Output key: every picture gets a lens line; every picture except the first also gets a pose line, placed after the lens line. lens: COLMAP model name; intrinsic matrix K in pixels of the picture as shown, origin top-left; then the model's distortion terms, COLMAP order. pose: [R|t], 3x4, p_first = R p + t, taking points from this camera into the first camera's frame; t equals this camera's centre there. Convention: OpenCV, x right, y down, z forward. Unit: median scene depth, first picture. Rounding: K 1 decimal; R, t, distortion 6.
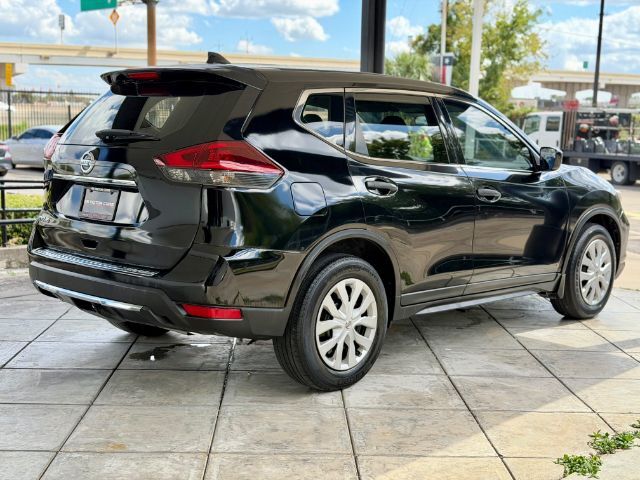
lens RADIAL K [[933.4, 0, 320.0], [0, 933.4, 240.0], [0, 0, 1]] dist [0.190908, -0.464928]
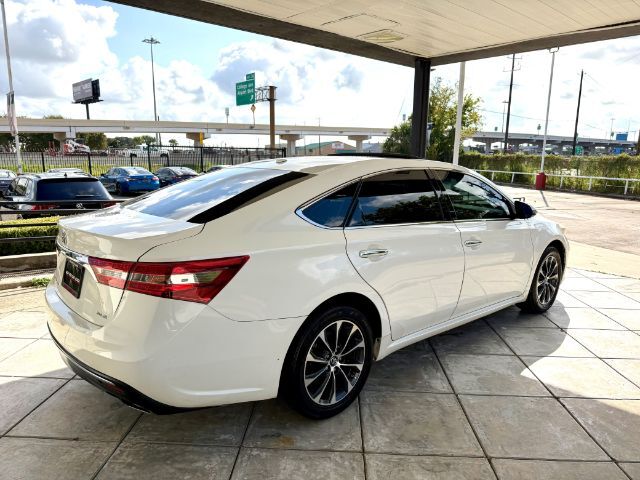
lens RADIAL K [[454.0, 0, 321.6], [0, 454.0, 252.3], [0, 0, 1]] dist [-0.007861, -0.007377]
pose [[0.997861, -0.005557, -0.065131, -0.109187], [0.010508, 0.997059, 0.075918, -0.060731], [0.064518, -0.076440, 0.994985, 0.365037]]
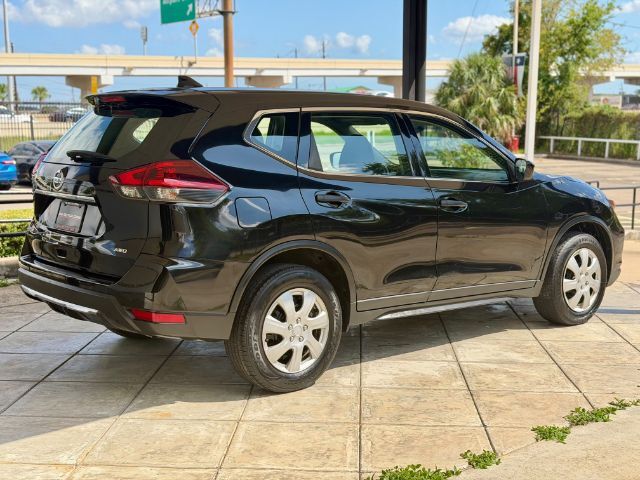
lens RADIAL K [[973.5, 0, 281.1], [0, 973.5, 240.4], [0, 0, 1]] dist [-0.030314, 1.377685]
pose [[0.991160, -0.009100, -0.132363, 0.083348], [0.008286, 0.999943, -0.006698, 0.006570], [0.132416, 0.005542, 0.991179, -0.173967]]
